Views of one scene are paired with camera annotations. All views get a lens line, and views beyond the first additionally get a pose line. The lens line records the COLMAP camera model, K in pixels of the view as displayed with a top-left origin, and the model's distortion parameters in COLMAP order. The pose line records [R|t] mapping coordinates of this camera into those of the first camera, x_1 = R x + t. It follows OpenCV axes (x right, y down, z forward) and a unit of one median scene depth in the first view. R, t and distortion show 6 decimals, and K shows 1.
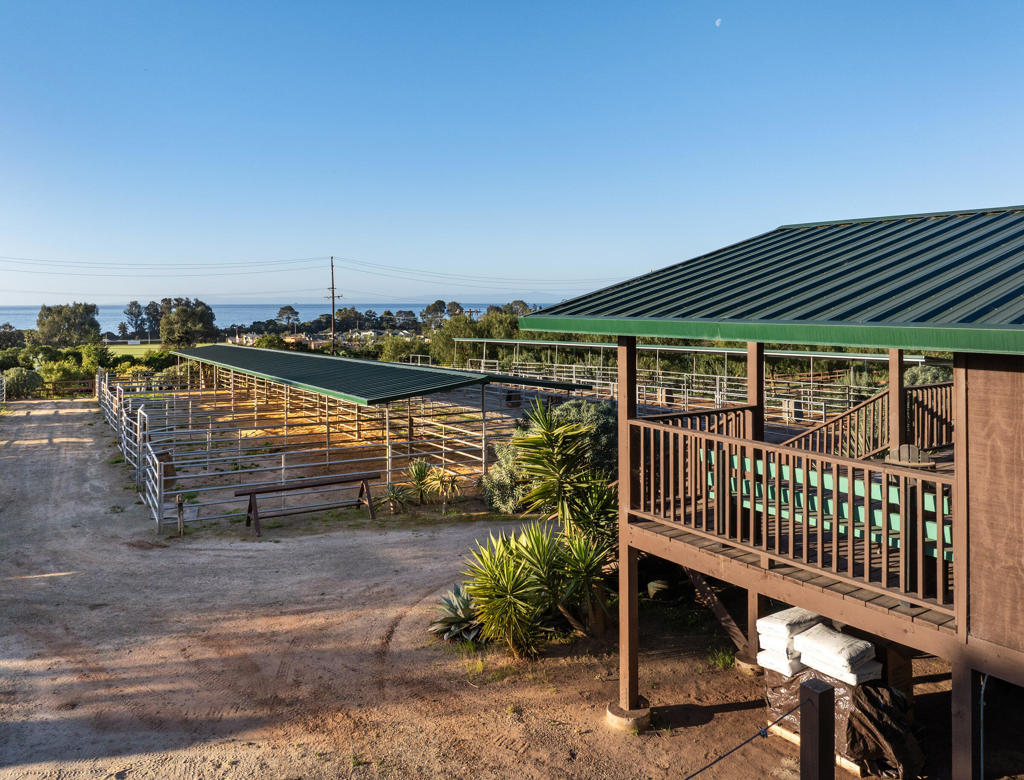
lens RADIAL K [[777.9, 0, 534.7], [0, 777.9, 352.7], [0, 0, 1]] dist [-0.015096, -0.011909]
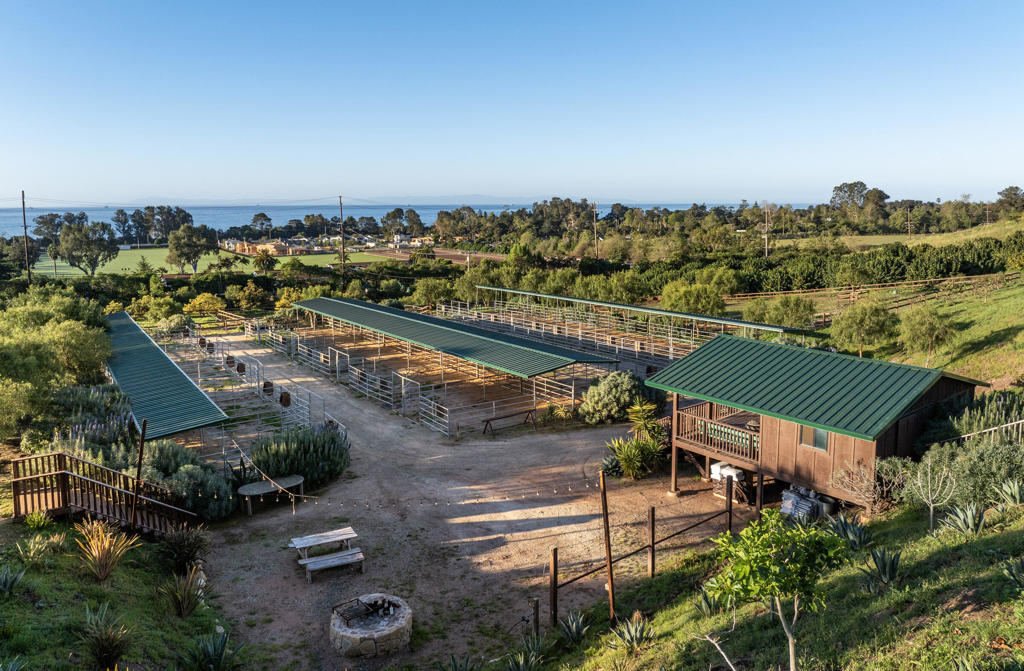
lens RADIAL K [[697.9, 0, 513.3], [0, 697.9, 331.4], [0, 0, 1]] dist [-0.035114, -0.001458]
pose [[0.997944, -0.015953, 0.062082, -0.672453], [0.007944, 0.991847, 0.127186, -0.564530], [-0.063604, -0.126431, 0.989934, -1.683383]]
